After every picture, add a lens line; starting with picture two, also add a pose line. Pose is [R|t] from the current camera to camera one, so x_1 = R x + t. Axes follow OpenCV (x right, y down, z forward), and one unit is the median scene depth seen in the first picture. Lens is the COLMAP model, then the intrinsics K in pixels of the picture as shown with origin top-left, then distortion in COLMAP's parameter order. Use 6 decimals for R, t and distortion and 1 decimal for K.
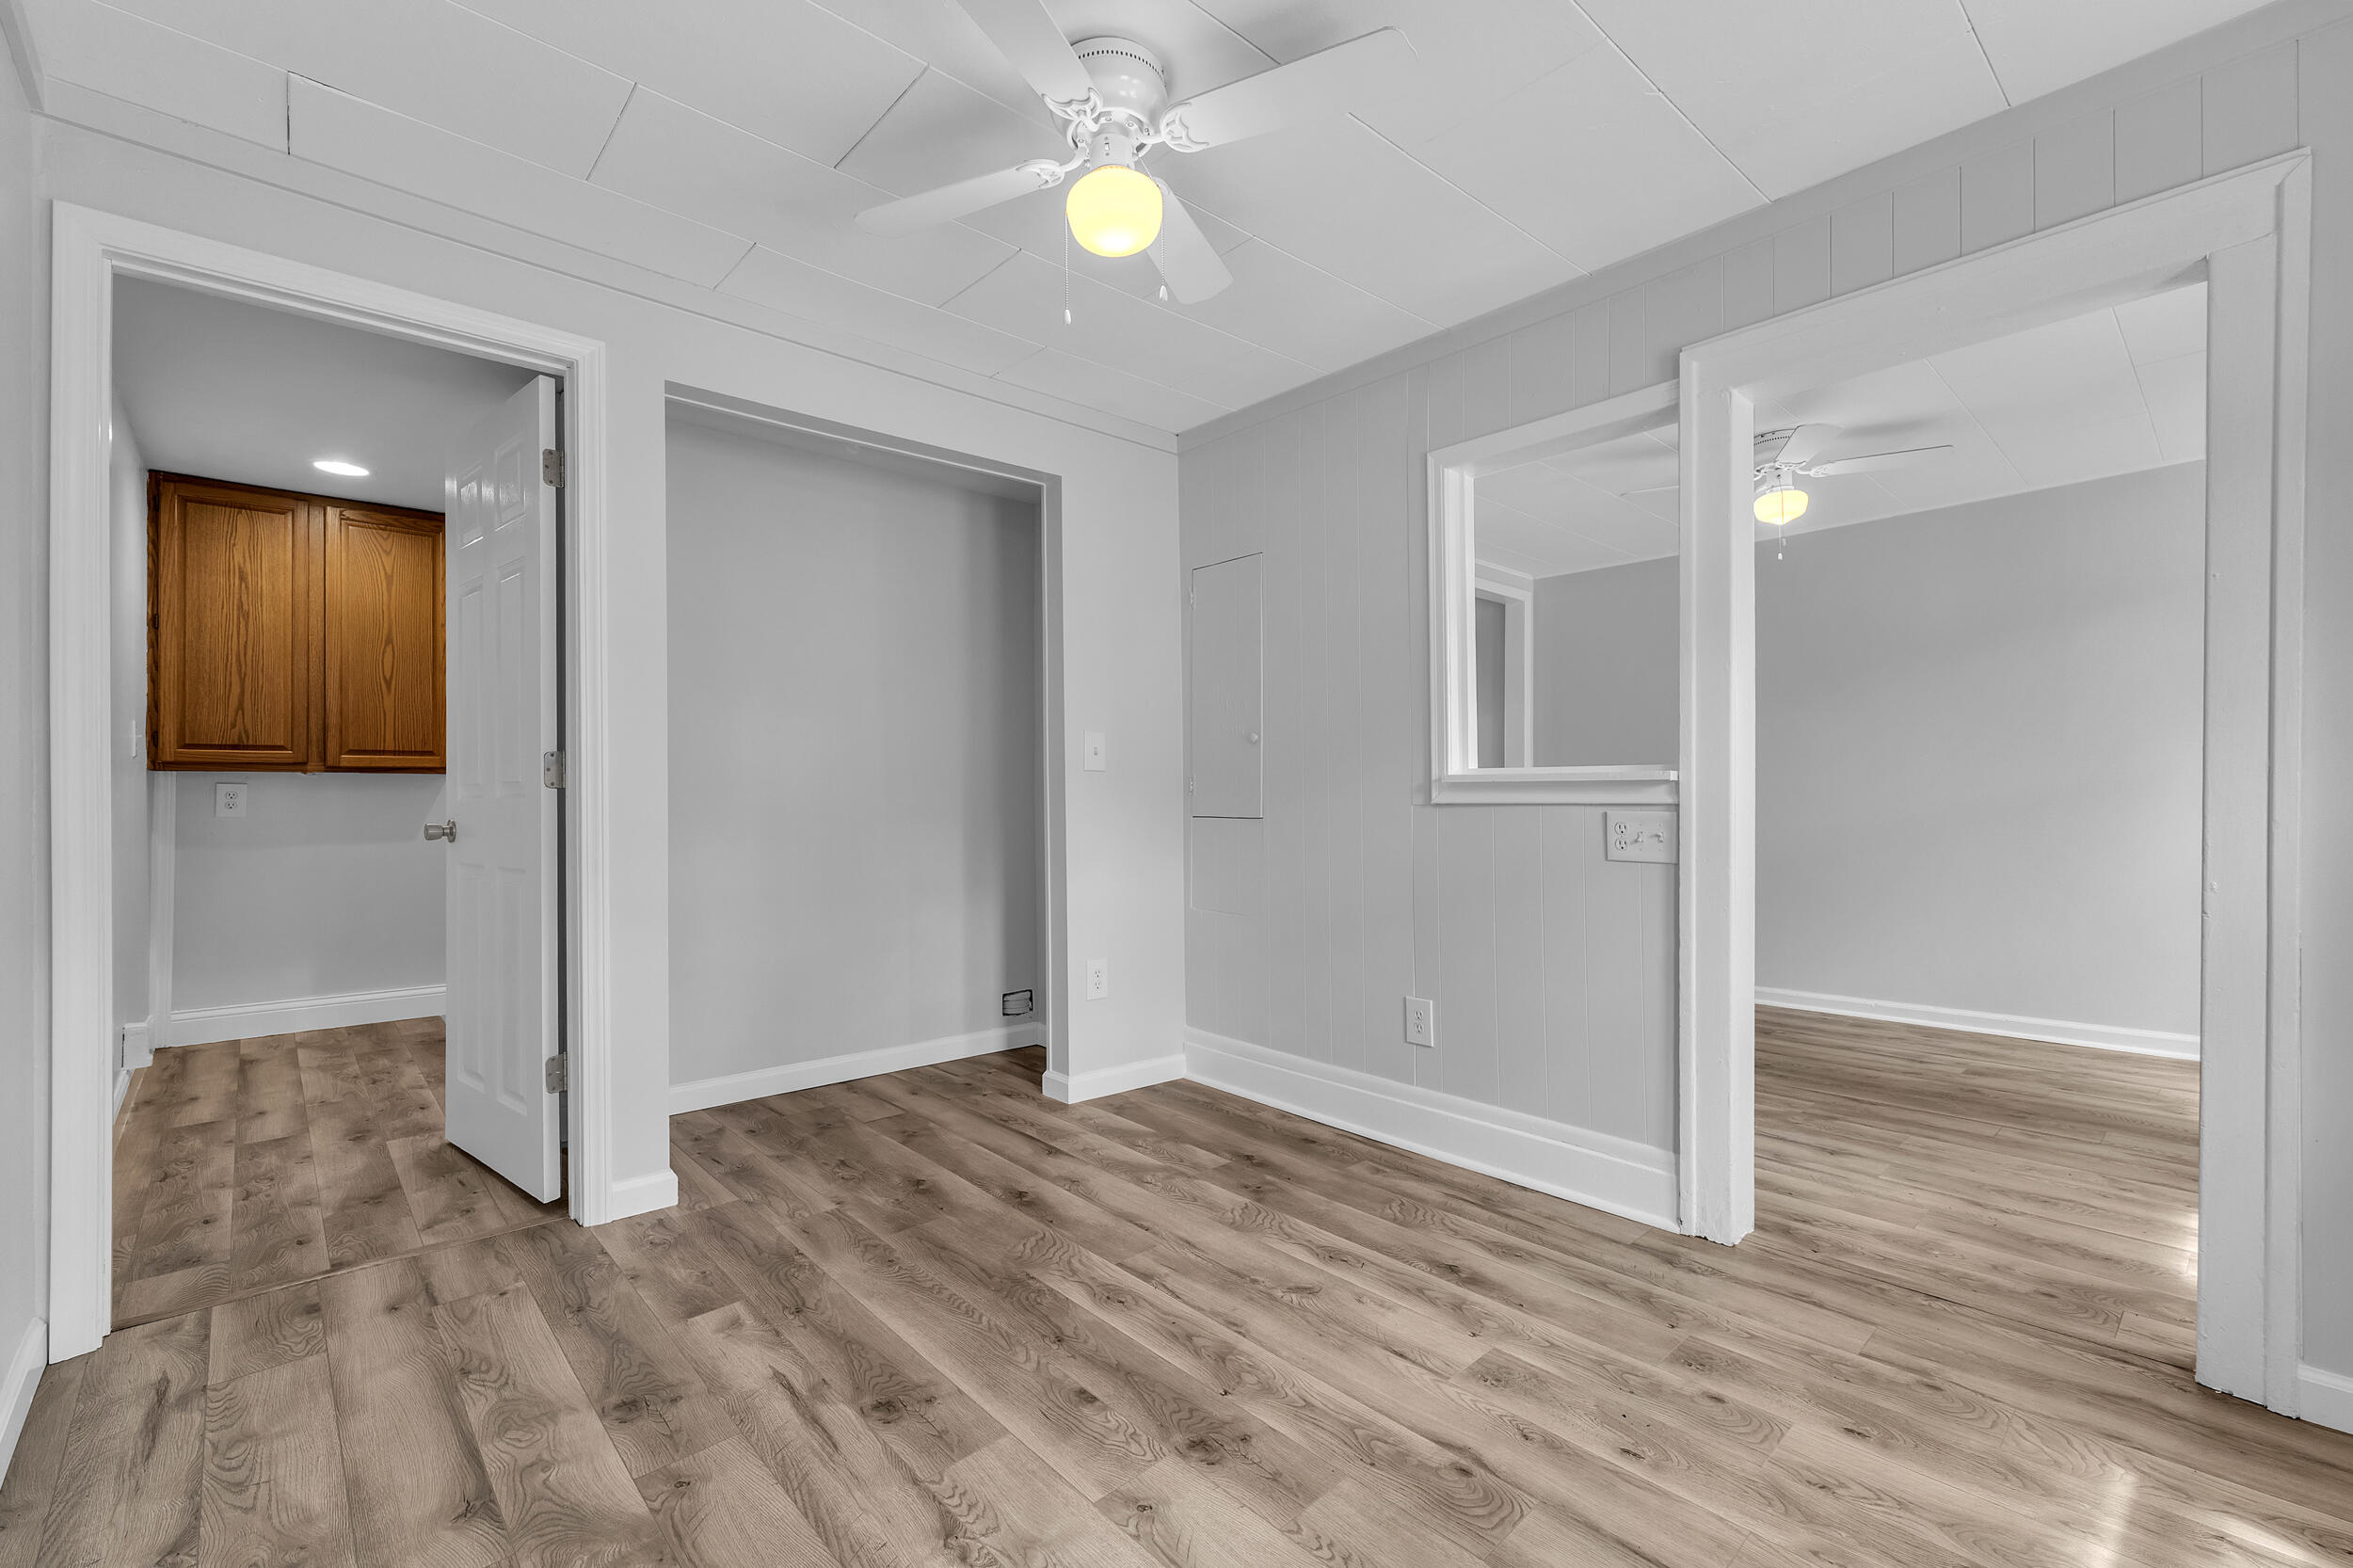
lens RADIAL K [[1004.6, 0, 1187.4], [0, 1004.6, 781.6], [0, 0, 1]] dist [0.002661, 0.000265]
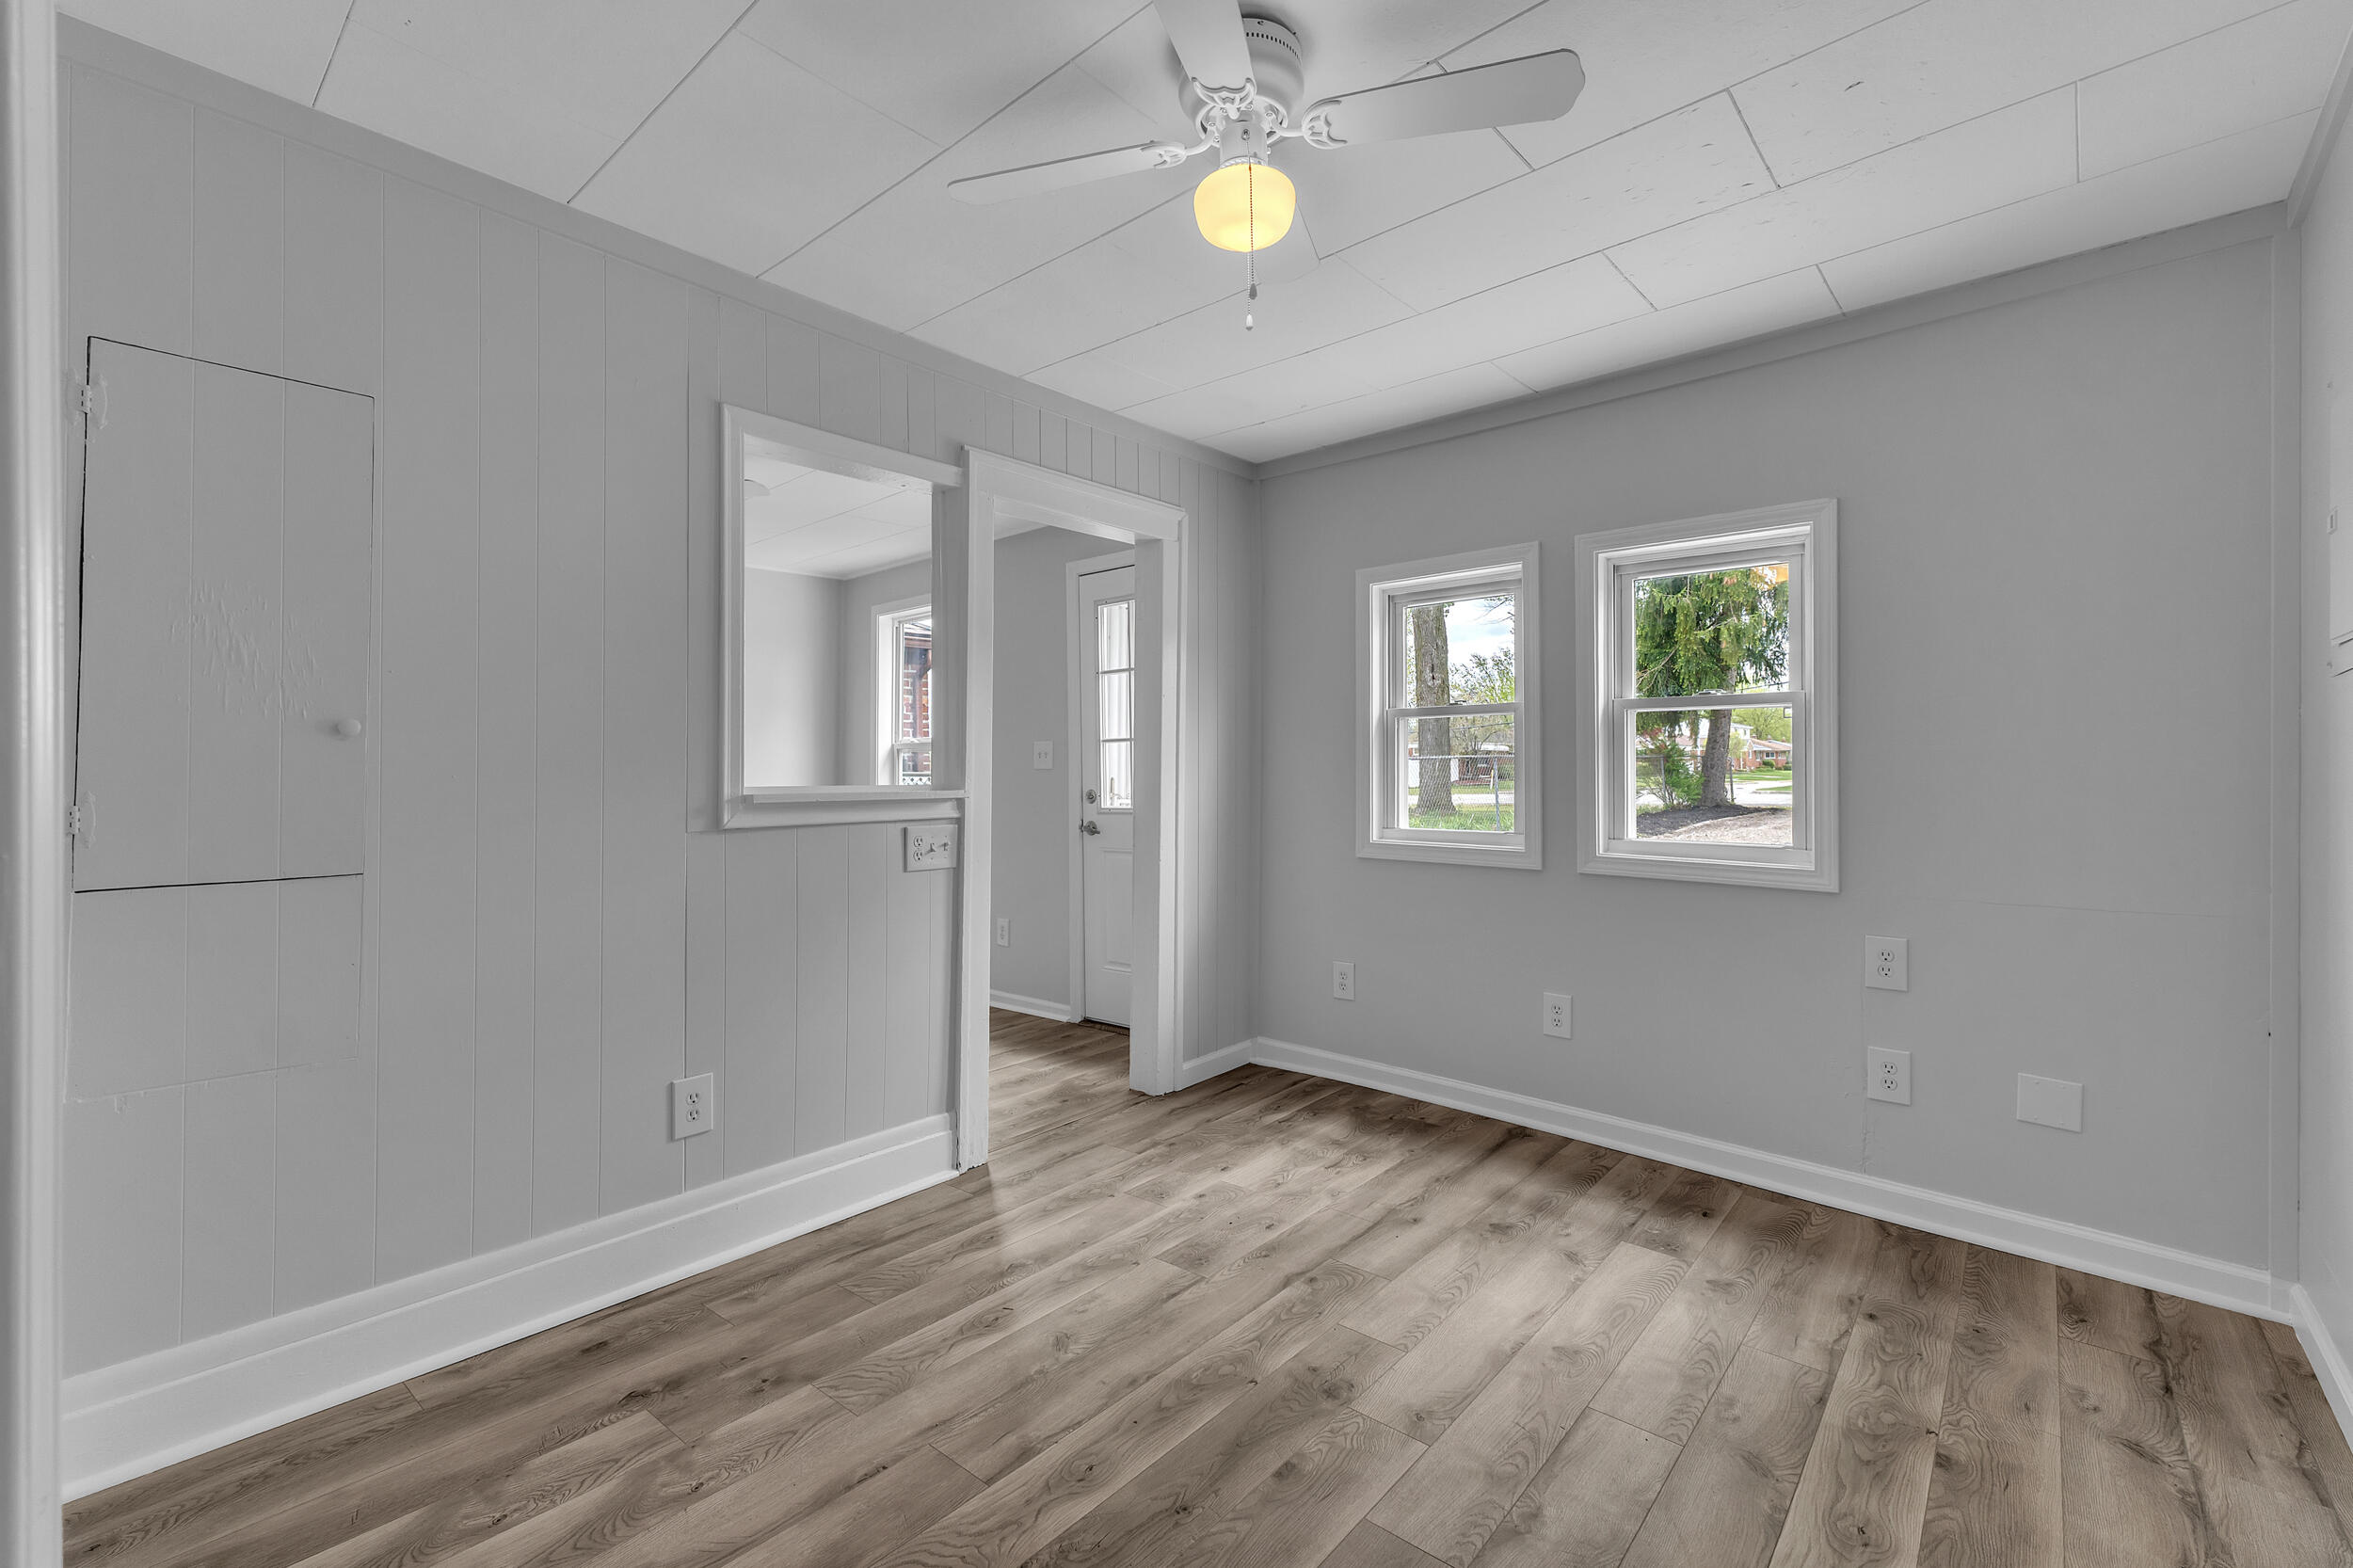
lens RADIAL K [[1004.6, 0, 1187.4], [0, 1004.6, 781.6], [0, 0, 1]] dist [0.002661, 0.000265]
pose [[-0.116884, 0.005557, 0.993130, -0.736070], [0.001578, 0.999984, -0.005410, -0.013653], [-0.993144, 0.000935, -0.116891, 0.869194]]
